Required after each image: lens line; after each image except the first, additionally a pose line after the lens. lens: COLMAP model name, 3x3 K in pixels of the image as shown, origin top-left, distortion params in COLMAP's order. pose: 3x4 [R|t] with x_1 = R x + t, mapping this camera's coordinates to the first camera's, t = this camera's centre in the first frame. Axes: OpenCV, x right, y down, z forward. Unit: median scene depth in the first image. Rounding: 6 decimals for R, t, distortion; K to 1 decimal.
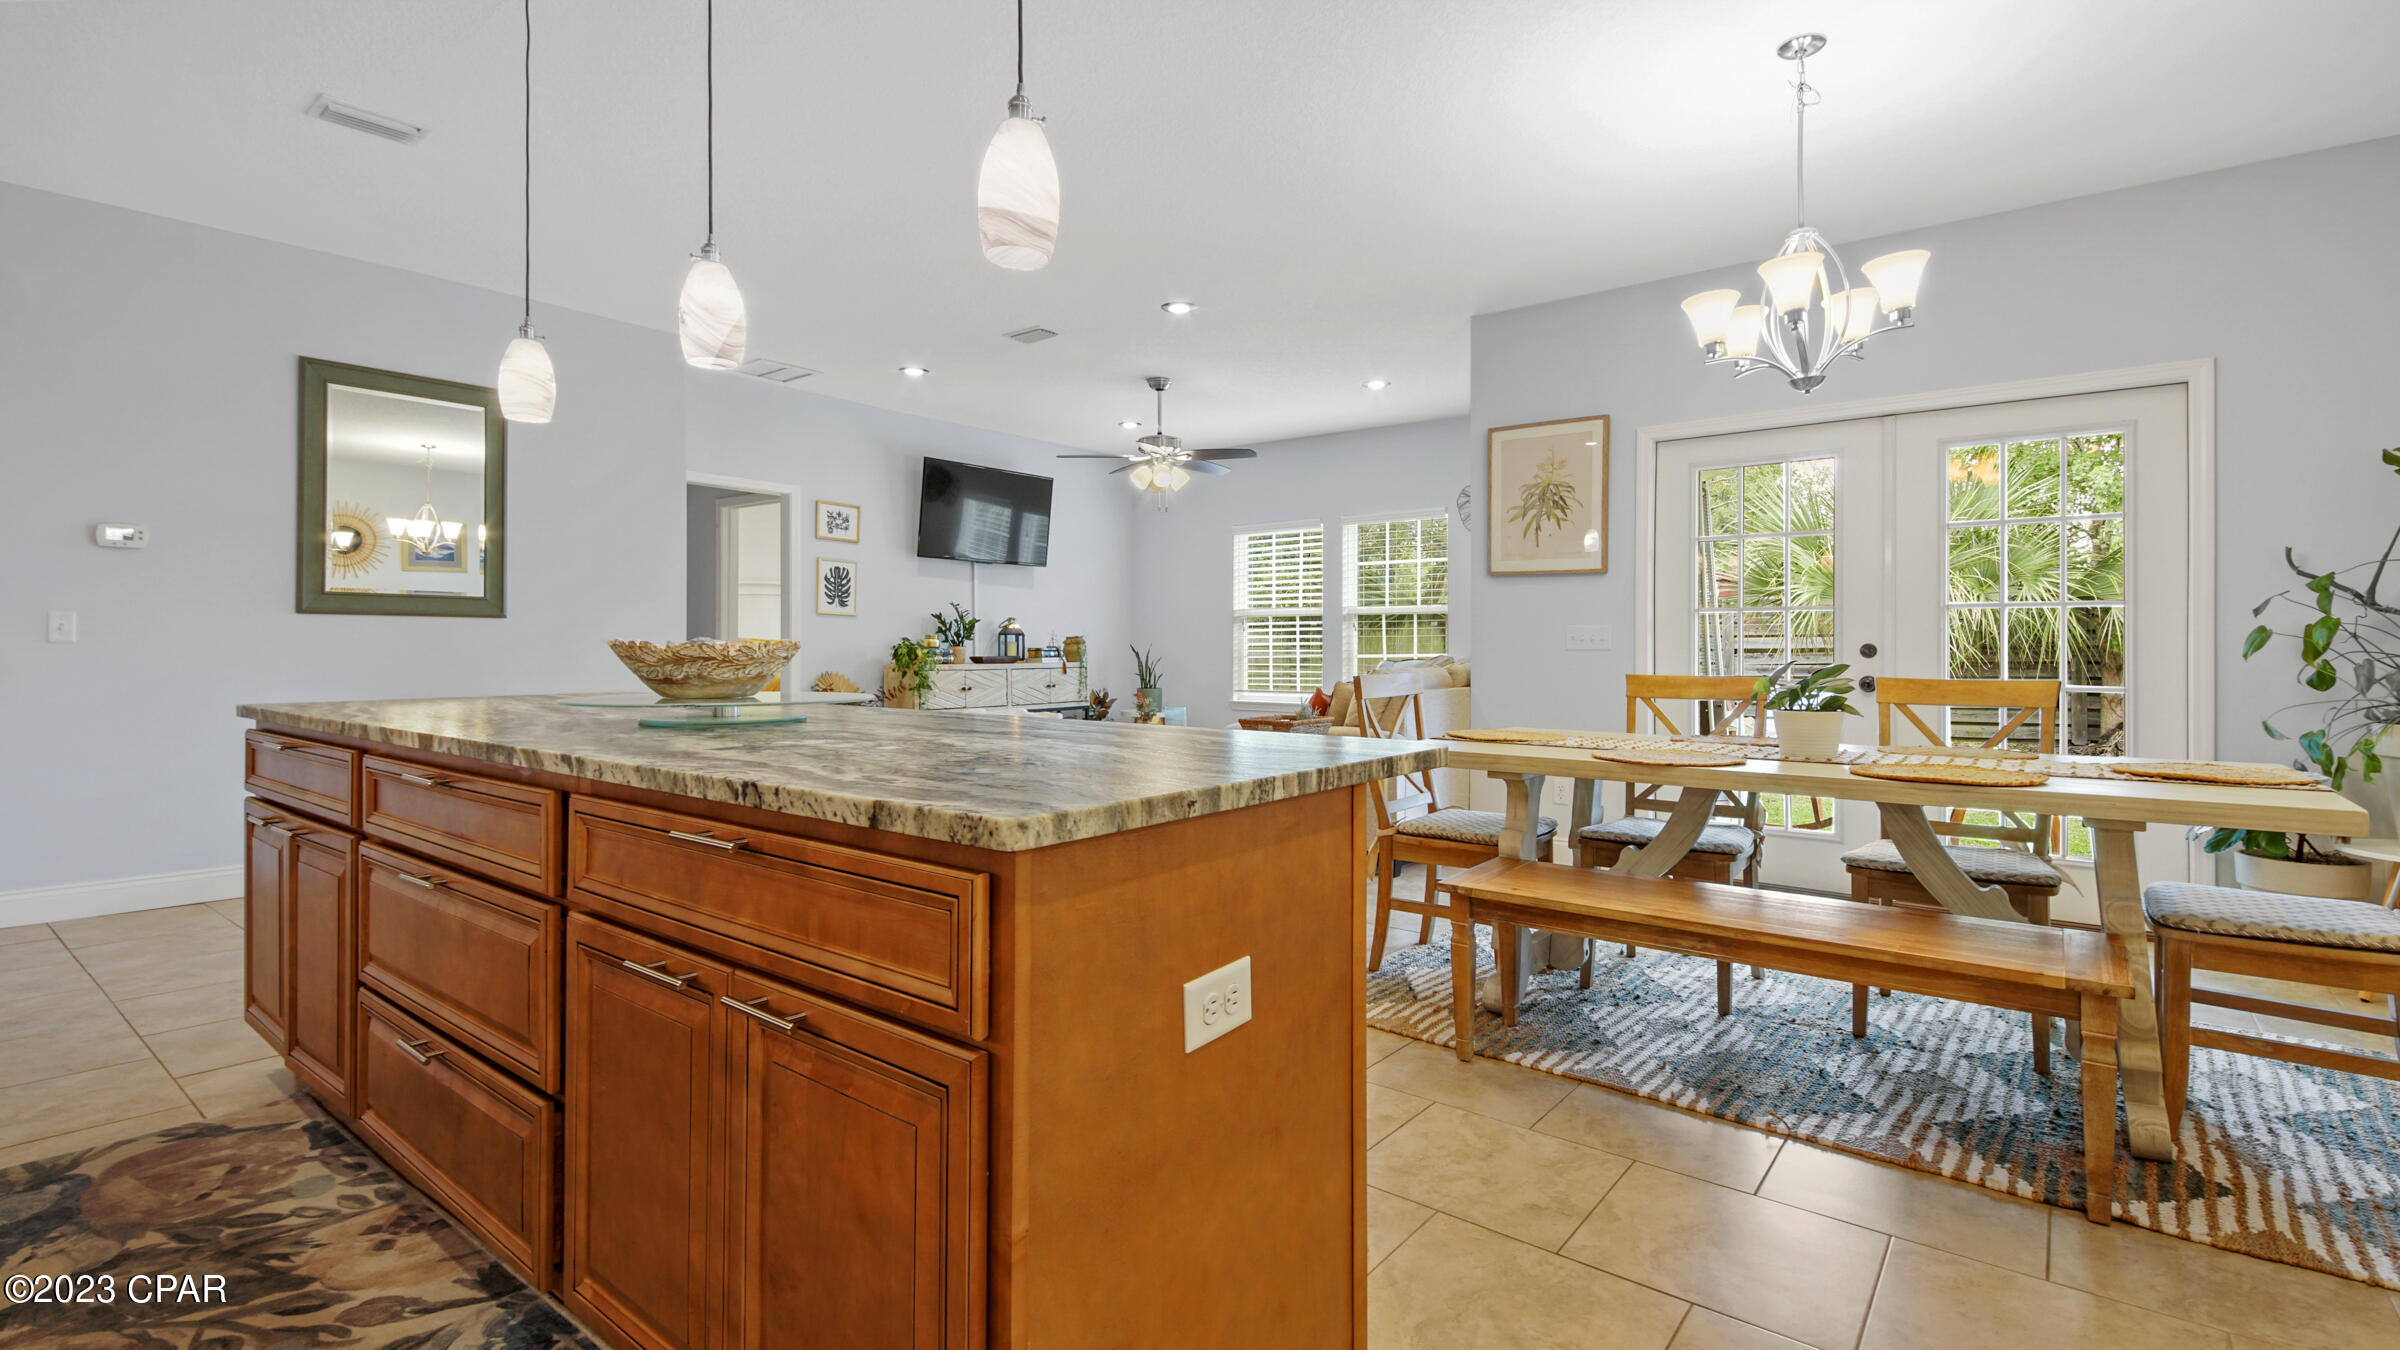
lens RADIAL K [[1076.9, 0, 1192.8], [0, 1076.9, 660.0], [0, 0, 1]] dist [0.041940, -0.024936]
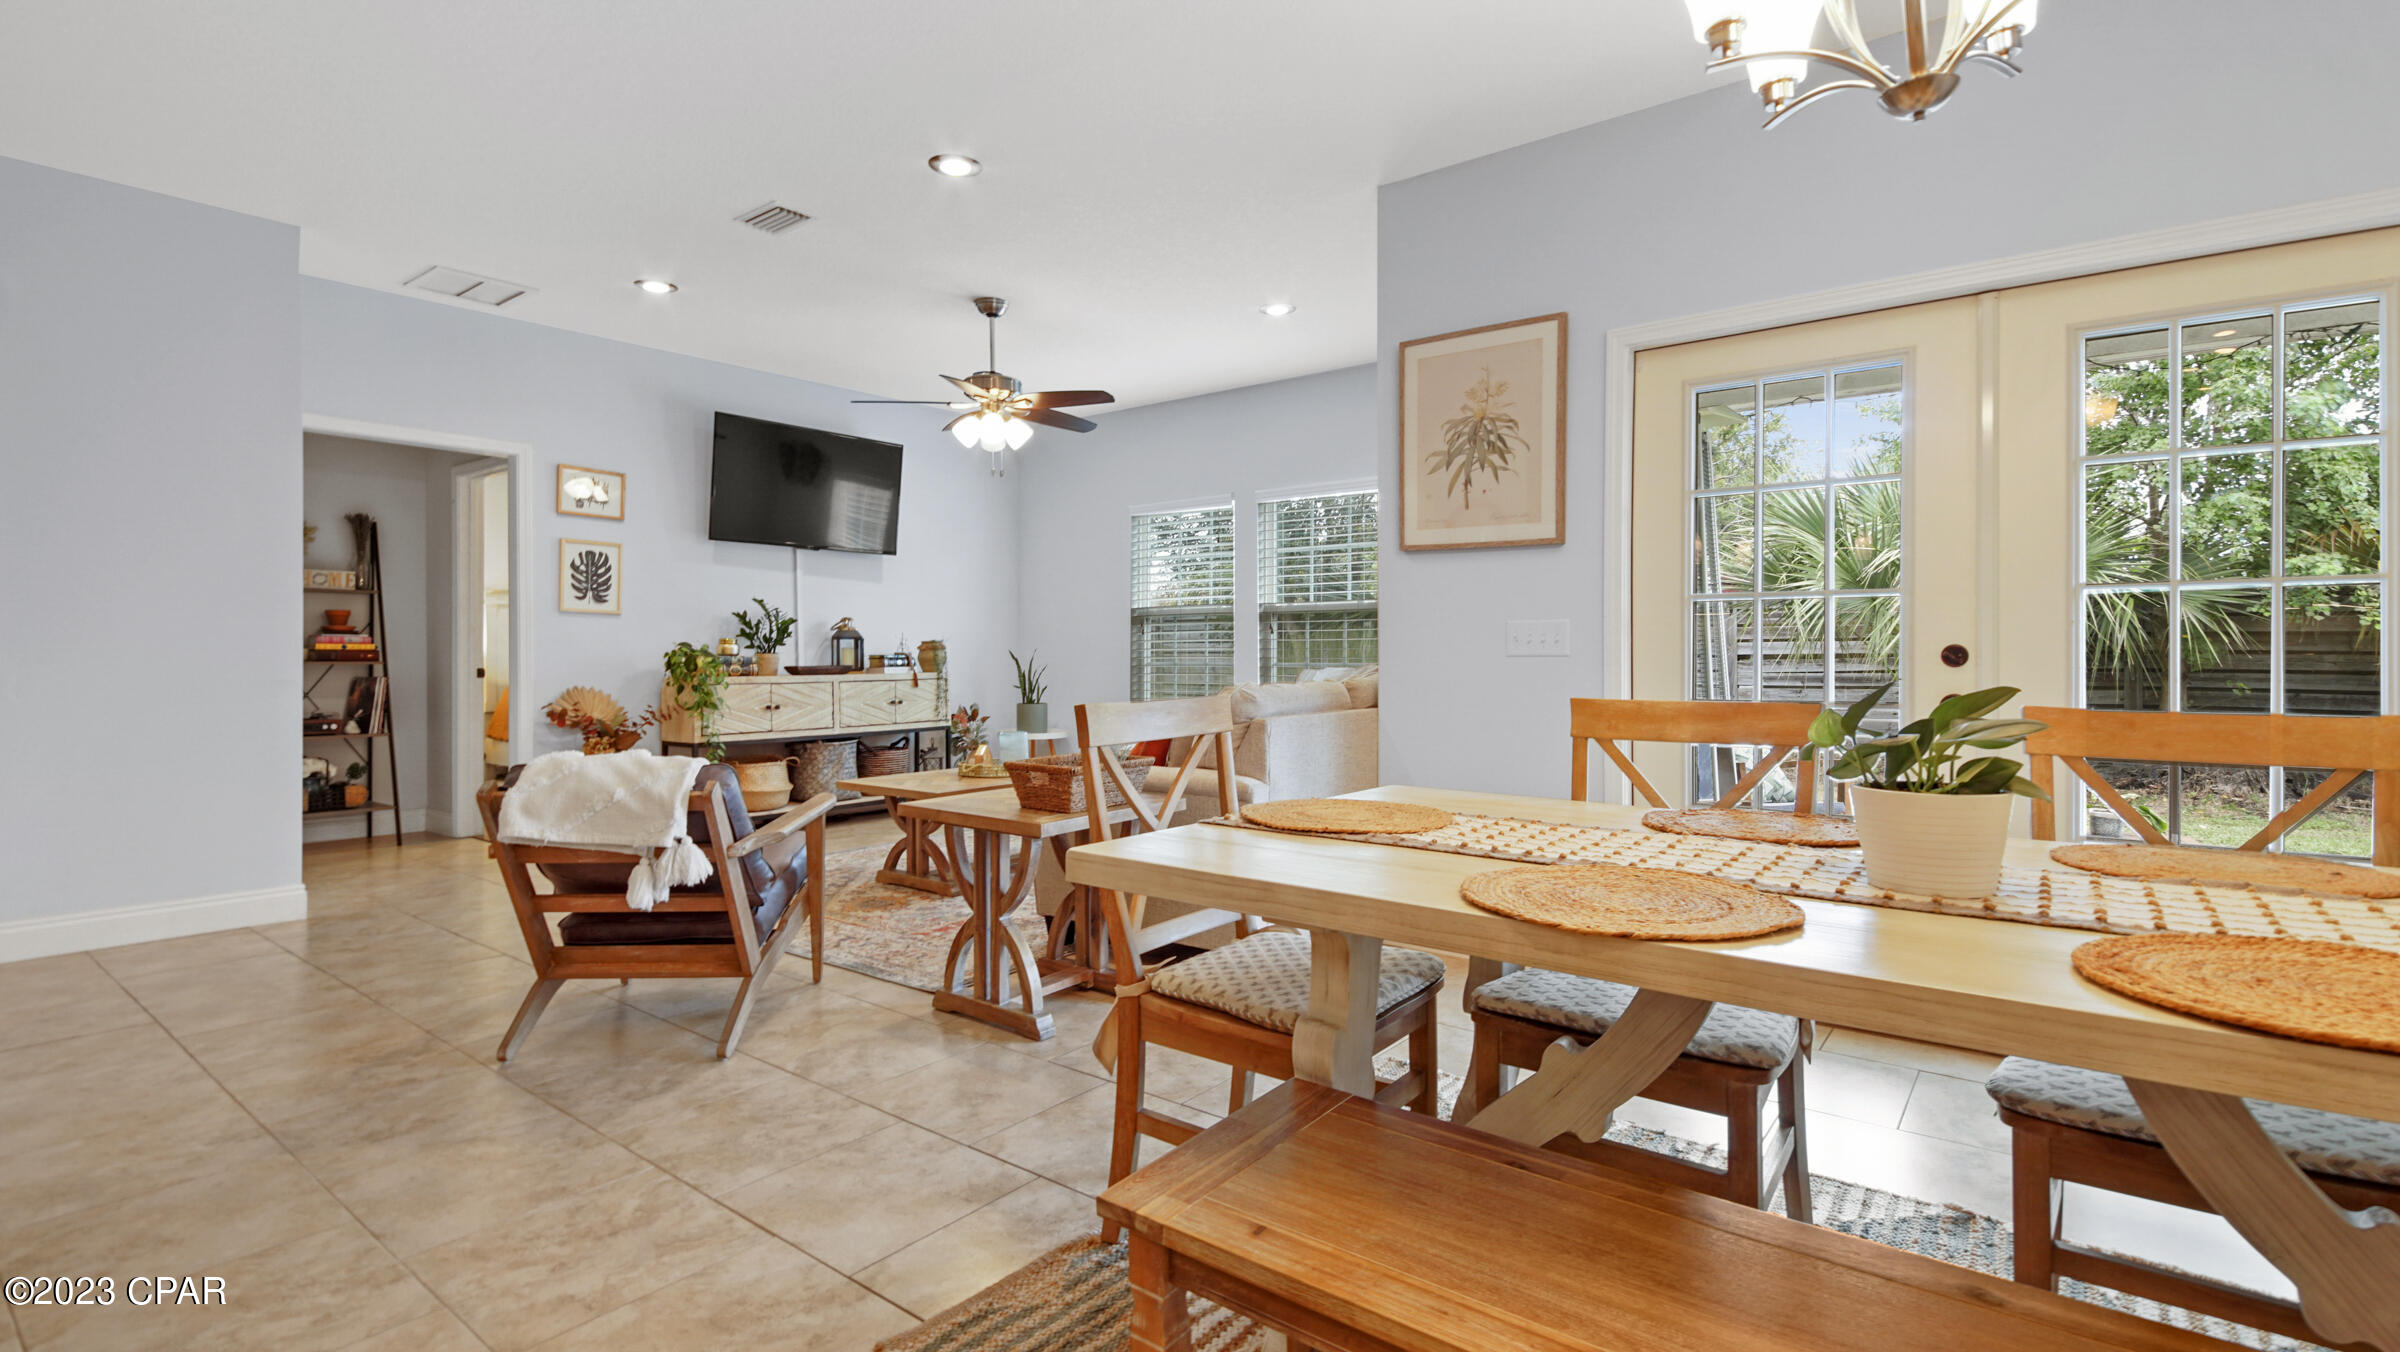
lens RADIAL K [[1100.8, 0, 1193.4], [0, 1100.8, 660.0], [0, 0, 1]] dist [0.050945, -0.025824]
pose [[0.999970, -0.003369, 0.006948, 0.096629], [0.003407, 0.999979, -0.005471, -0.002515], [-0.006929, 0.005495, 0.999961, 0.203704]]
